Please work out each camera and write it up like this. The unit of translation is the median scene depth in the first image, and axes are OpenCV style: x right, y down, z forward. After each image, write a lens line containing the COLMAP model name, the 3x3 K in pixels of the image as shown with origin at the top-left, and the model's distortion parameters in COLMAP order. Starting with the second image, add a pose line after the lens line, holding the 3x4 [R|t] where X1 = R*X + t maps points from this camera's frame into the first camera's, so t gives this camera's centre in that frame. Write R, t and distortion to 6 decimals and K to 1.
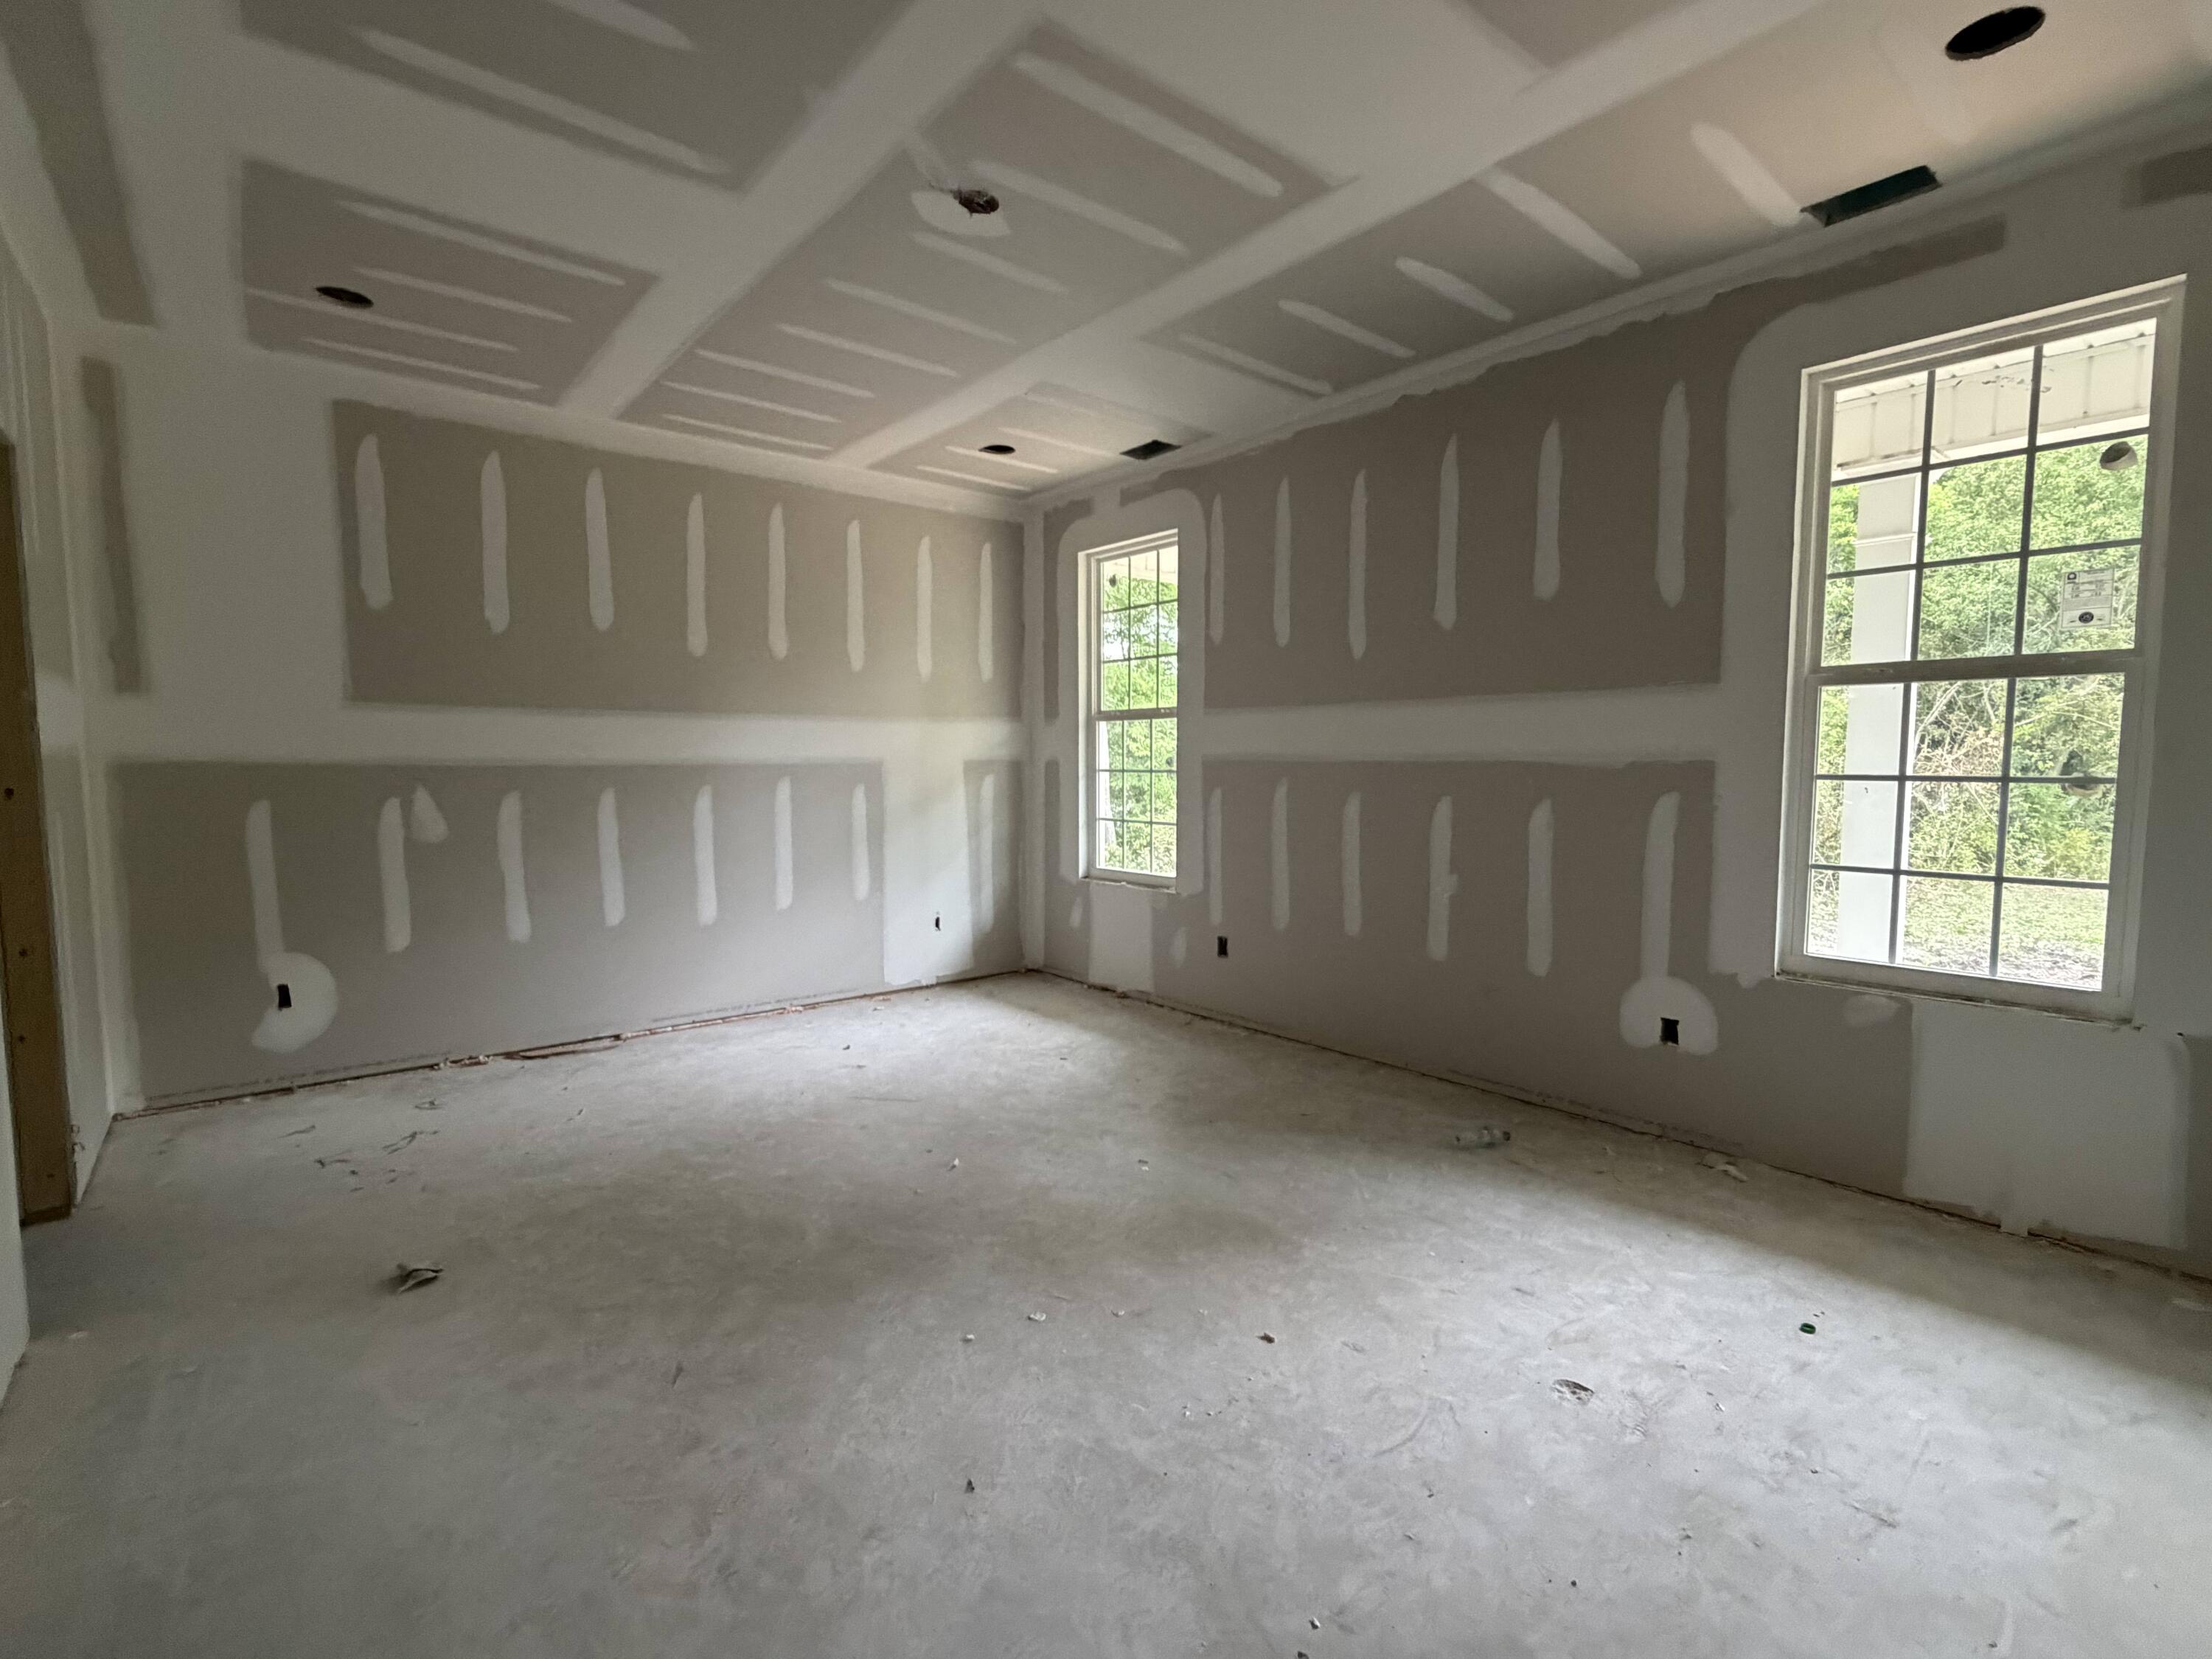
lens RADIAL K [[1021.6, 0, 1094.7], [0, 1021.6, 834.3], [0, 0, 1]] dist [-0.000051, 0.000802]
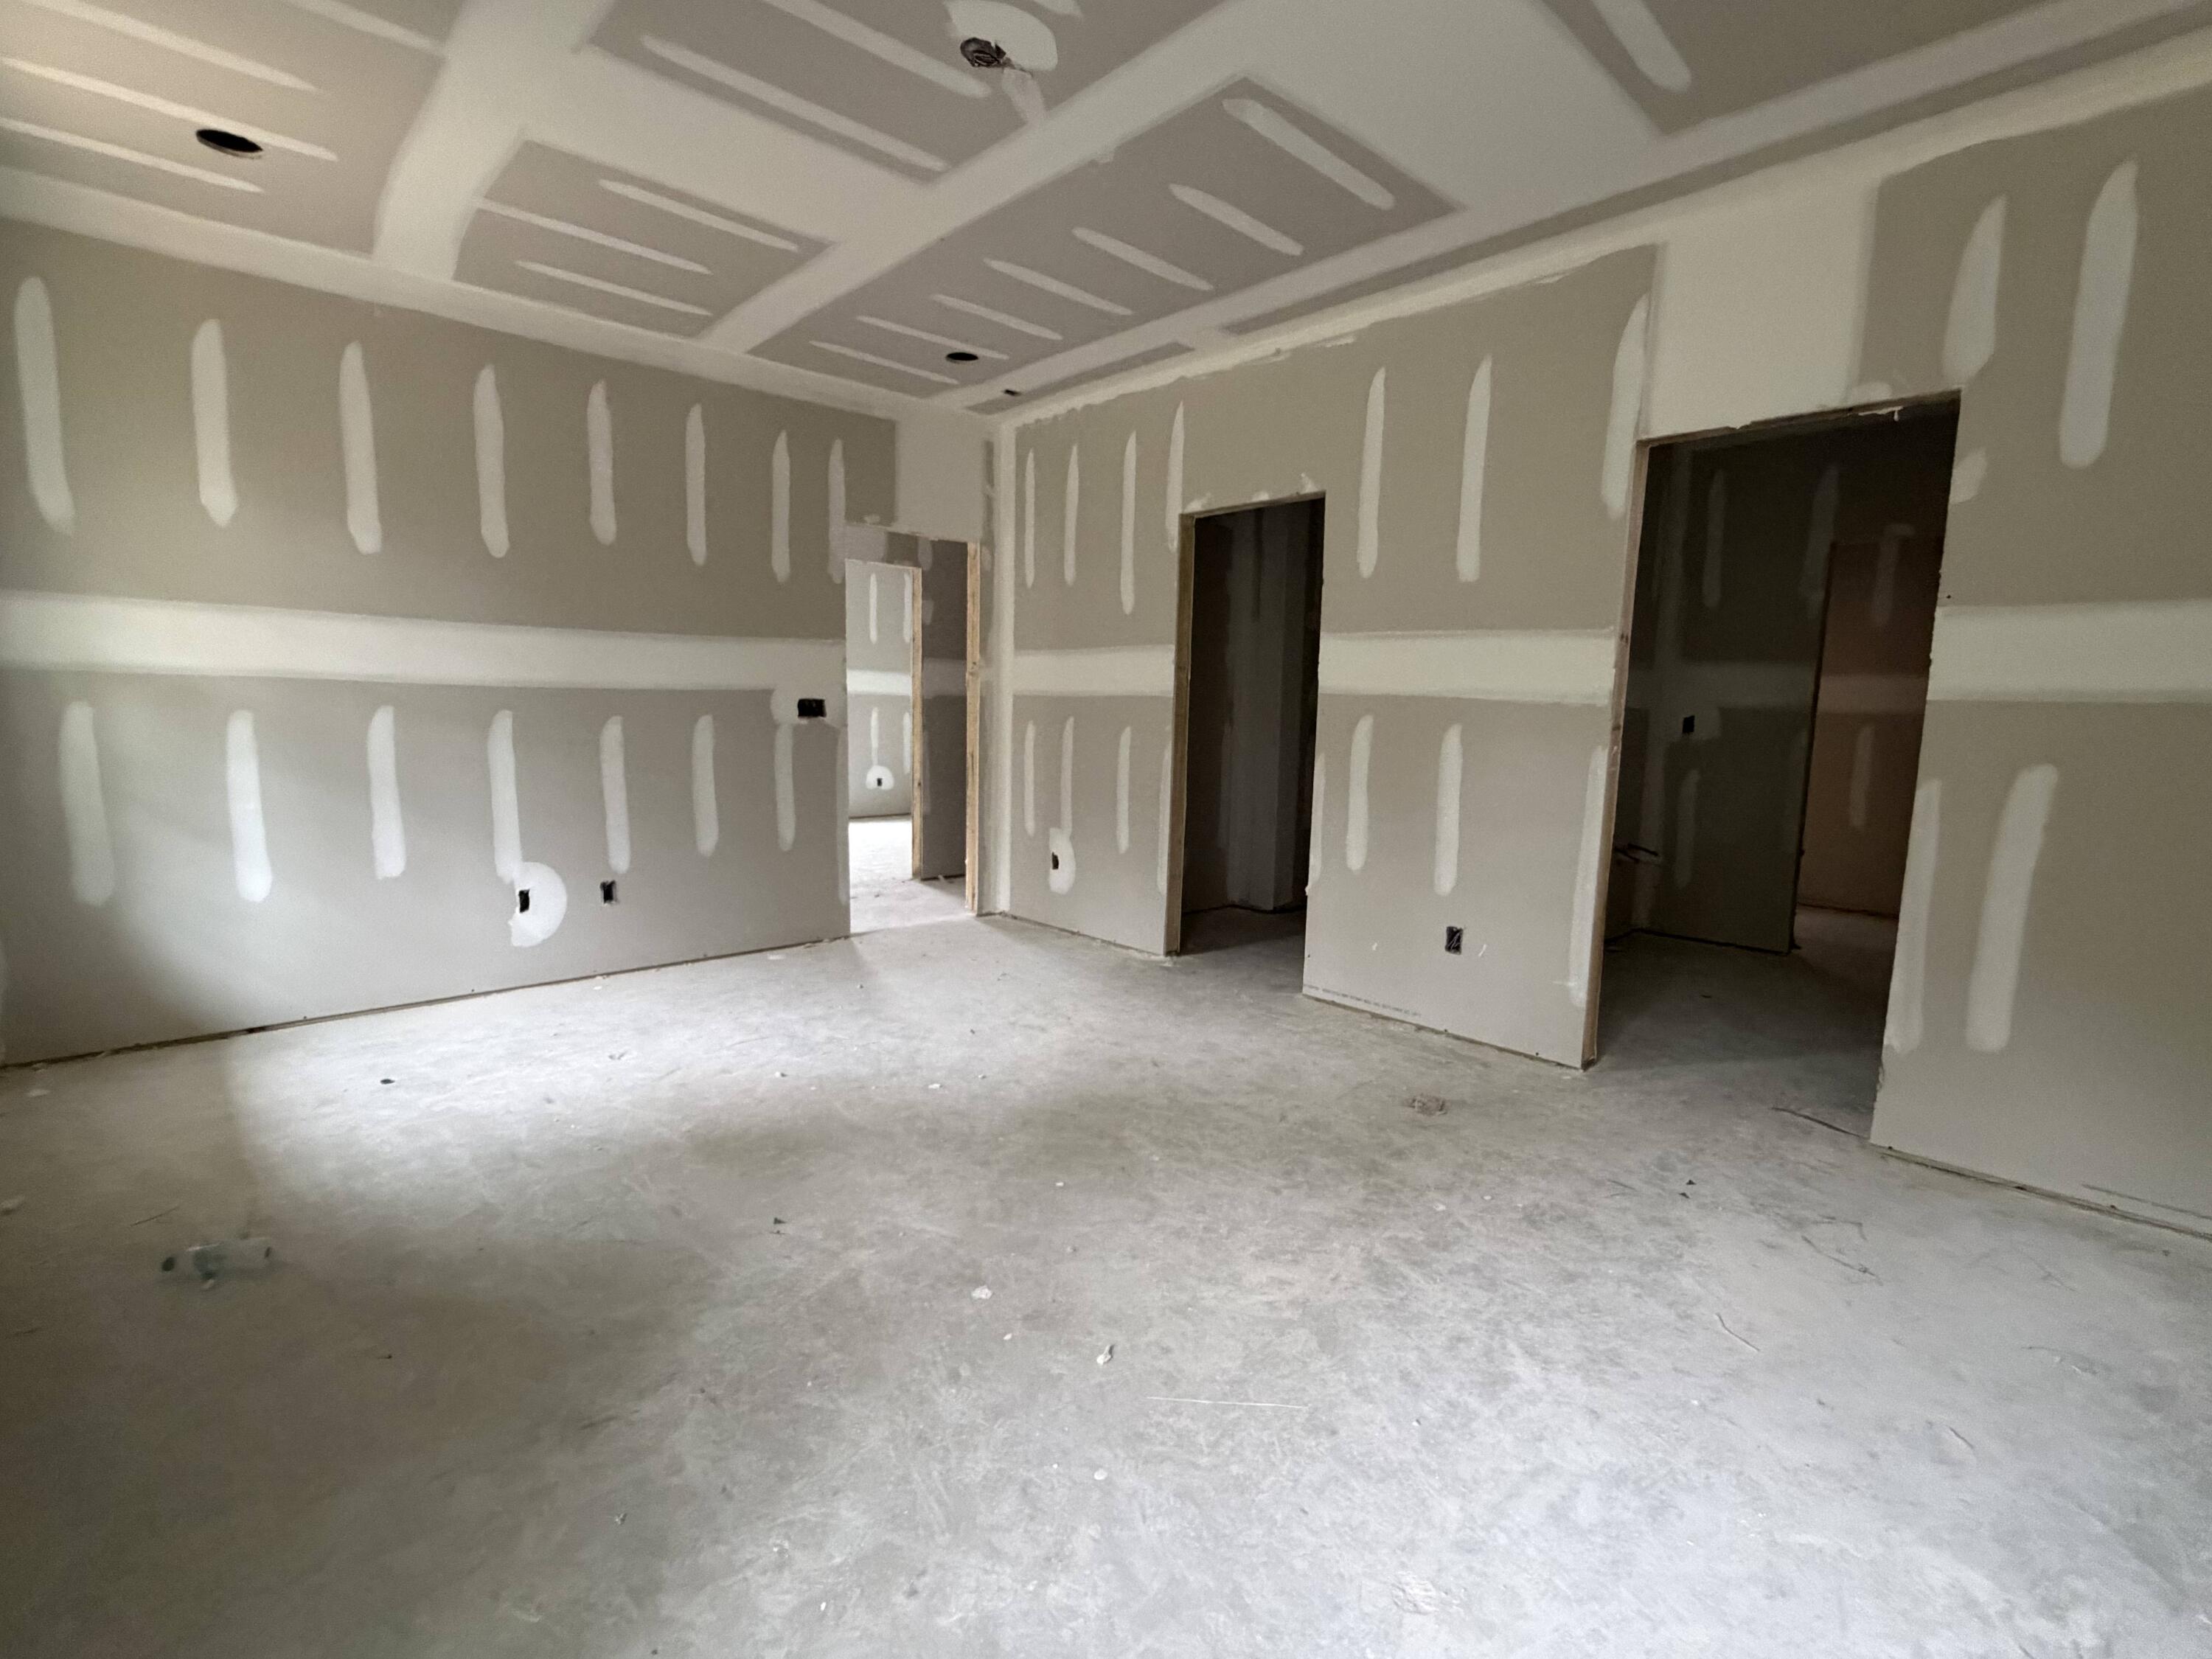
lens RADIAL K [[1021.6, 0, 1105.8], [0, 1021.6, 840.7], [0, 0, 1]] dist [-0.000051, 0.000802]
pose [[-0.997450, -0.010000, -0.070658, -0.174699], [-0.024681, 0.977371, 0.210087, -0.148508], [0.066958, 0.211295, -0.975126, 2.152815]]
